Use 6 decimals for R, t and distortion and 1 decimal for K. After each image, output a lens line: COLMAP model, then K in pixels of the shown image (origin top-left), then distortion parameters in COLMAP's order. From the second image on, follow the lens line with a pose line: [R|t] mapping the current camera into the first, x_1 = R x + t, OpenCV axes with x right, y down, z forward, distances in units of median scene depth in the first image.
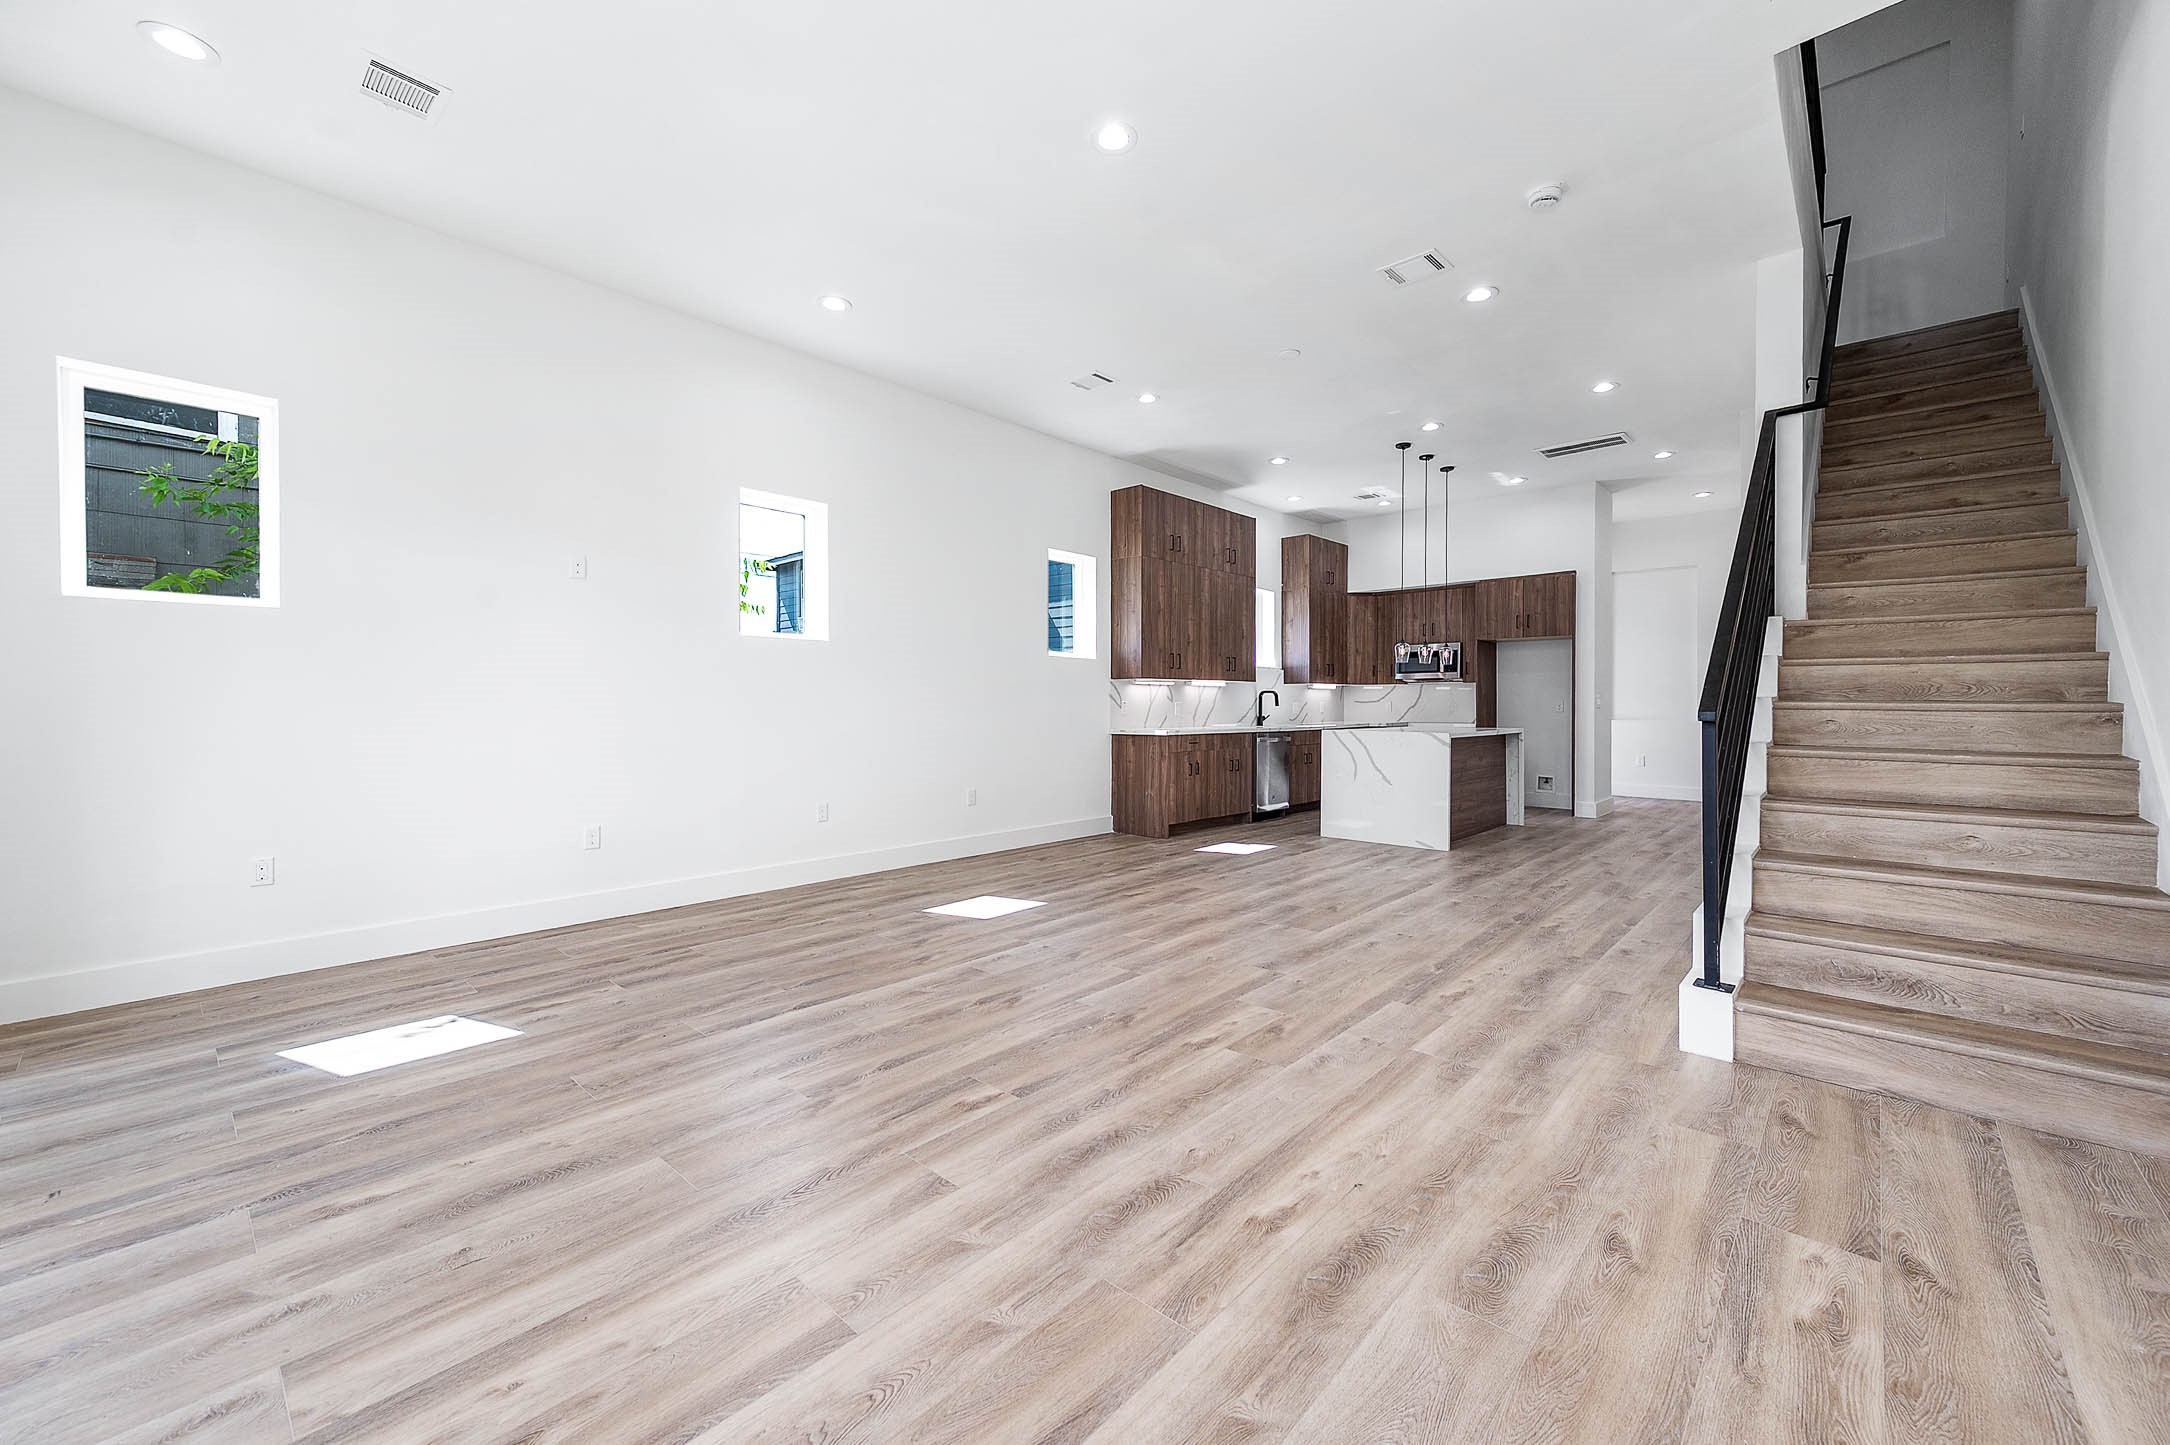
lens RADIAL K [[851.8, 0, 1089.0], [0, 851.8, 713.5], [0, 0, 1]] dist [0.009906, -0.000269]
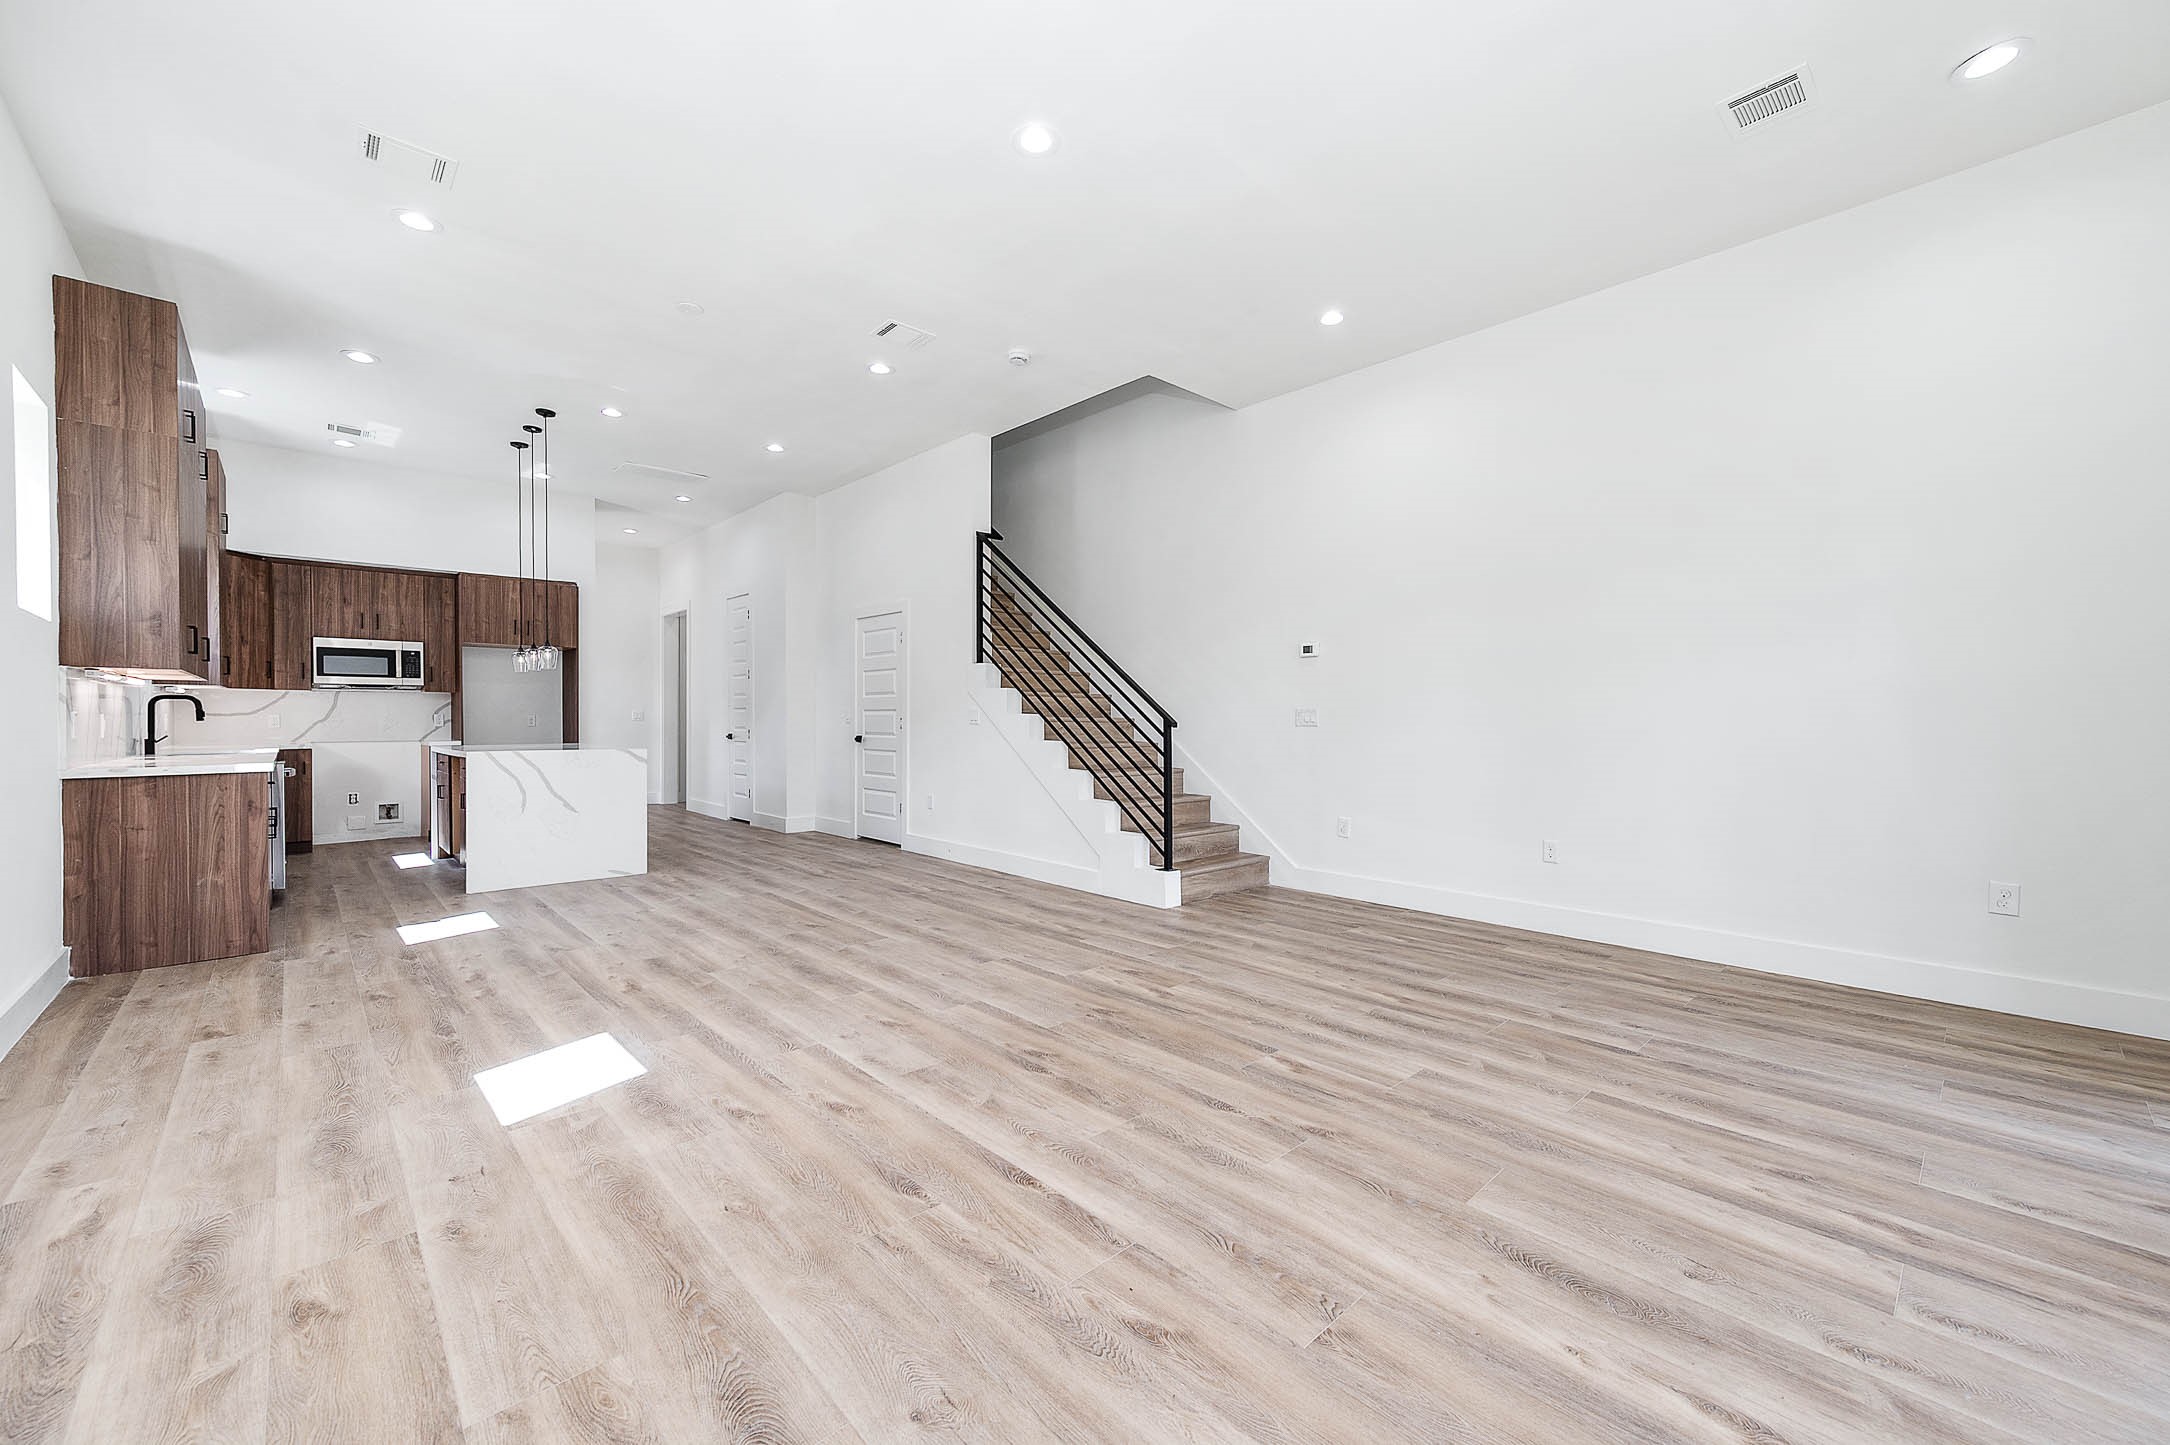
lens RADIAL K [[852.1, 0, 1085.0], [0, 852.1, 722.5], [0, 0, 1]] dist [0.011440, 0.000171]
pose [[0.079372, -0.003636, 0.996838, -0.434626], [0.010470, 0.999941, 0.002814, -0.003336], [-0.996790, 0.010213, 0.079406, 0.396819]]
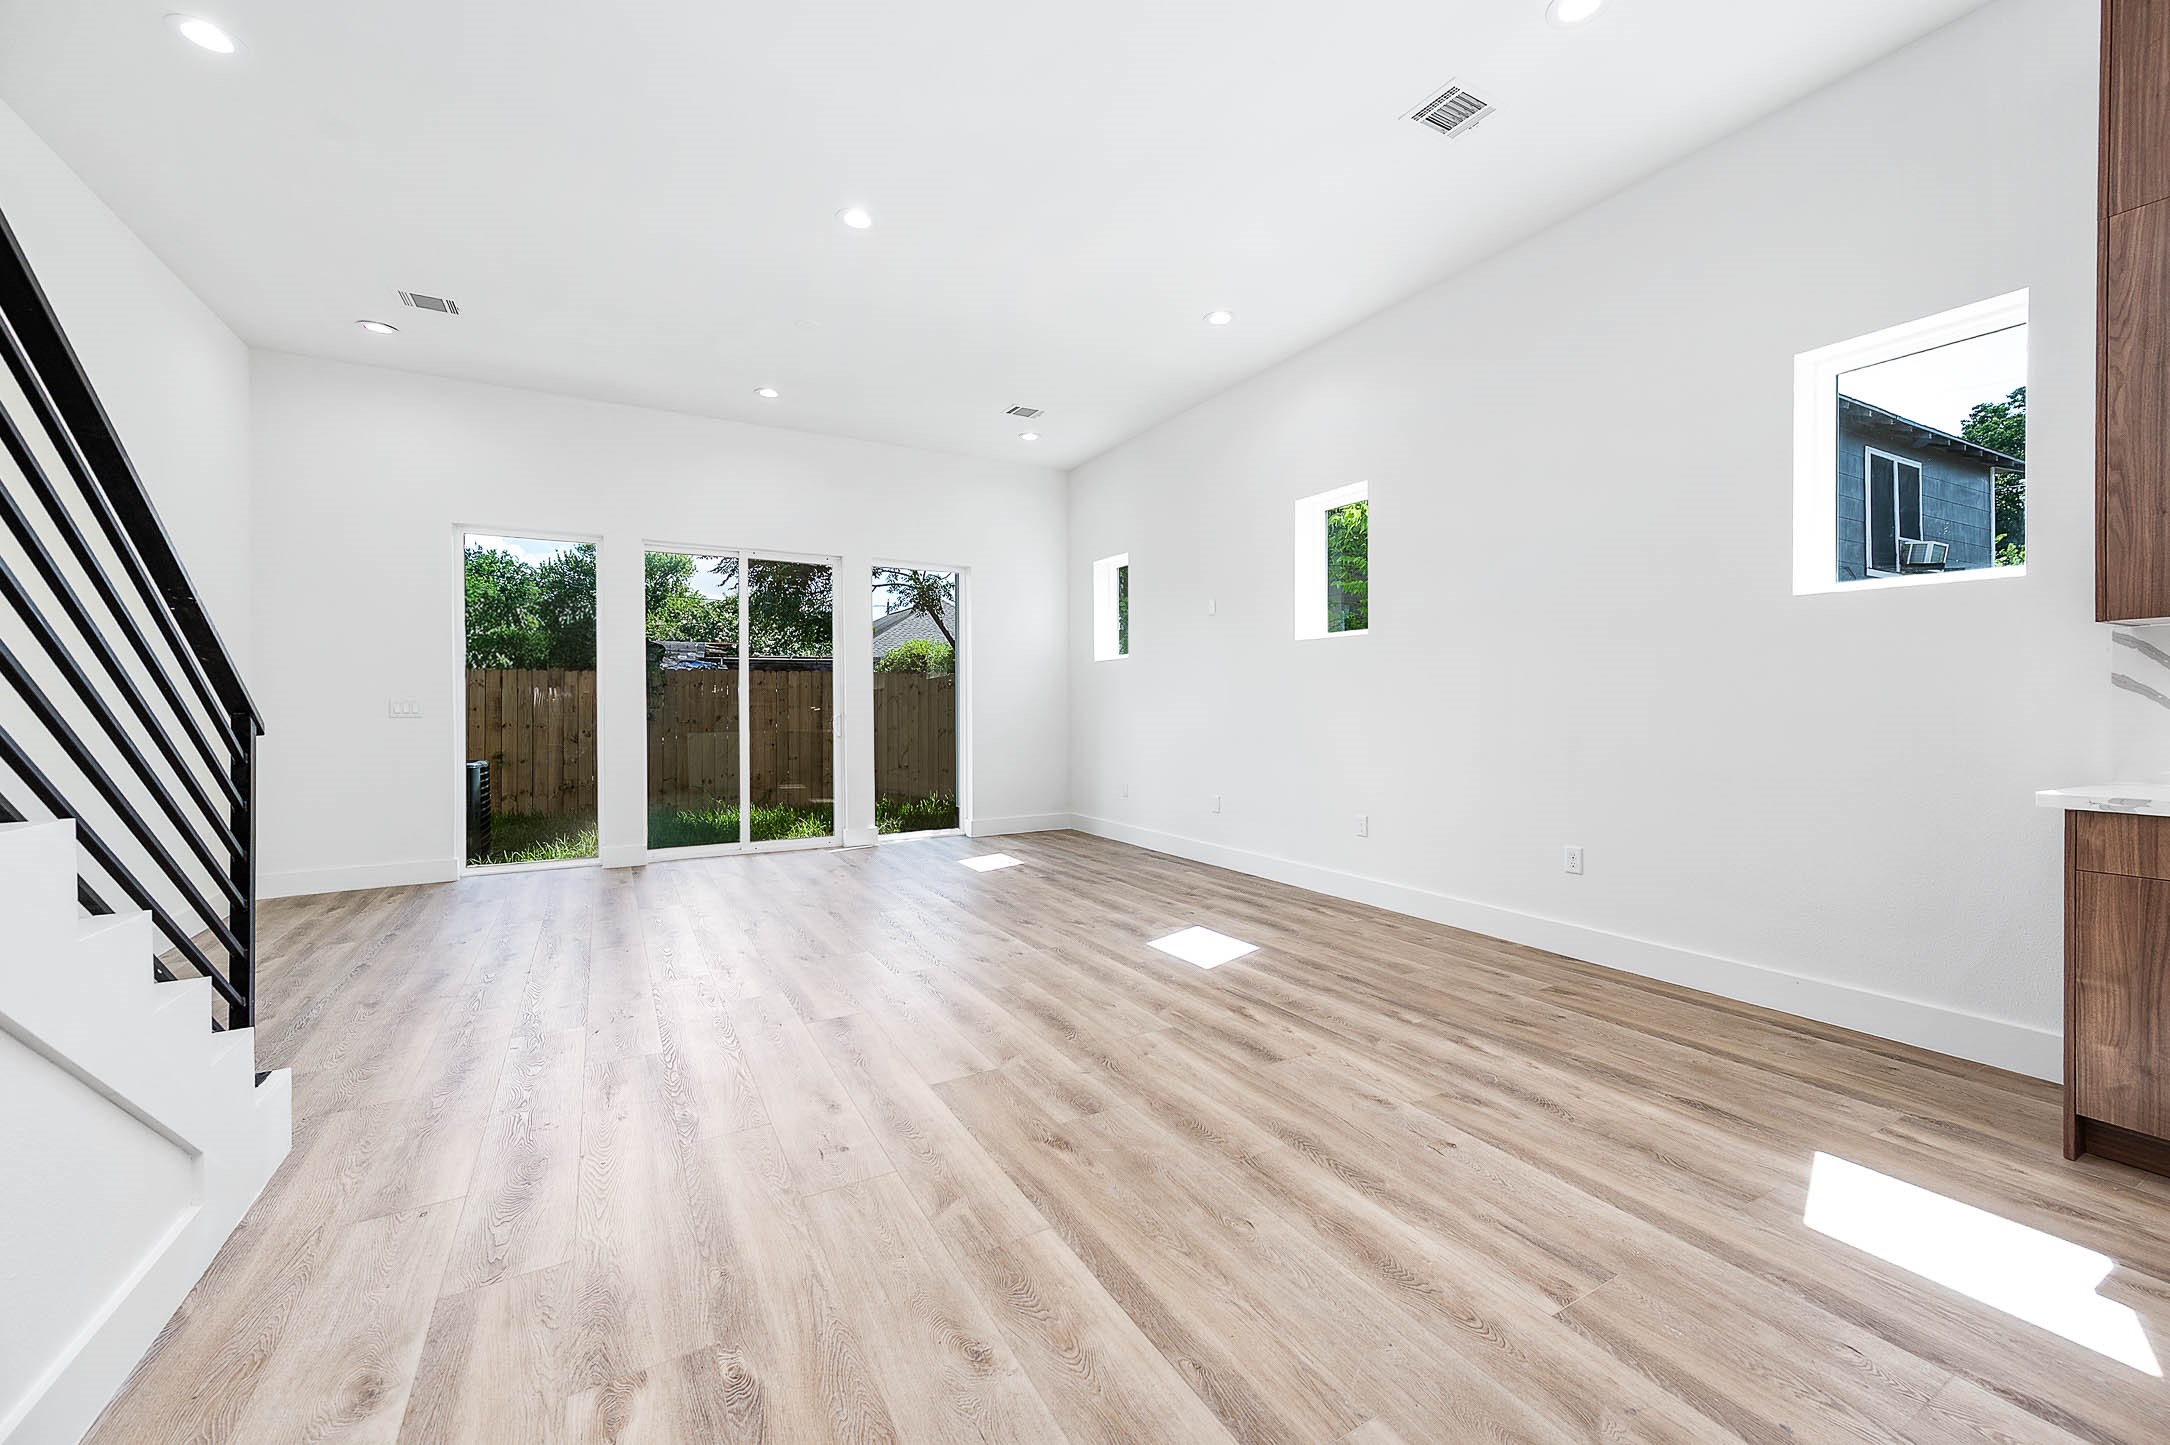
lens RADIAL K [[851.0, 0, 1091.9], [0, 851.0, 707.7], [0, 0, 1]] dist [0.012815, 0.000111]
pose [[-0.302585, 0.007244, -0.953095, 0.474309], [-0.004838, 0.999947, 0.009136, -0.011142], [0.953110, 0.007376, -0.302533, 0.755417]]
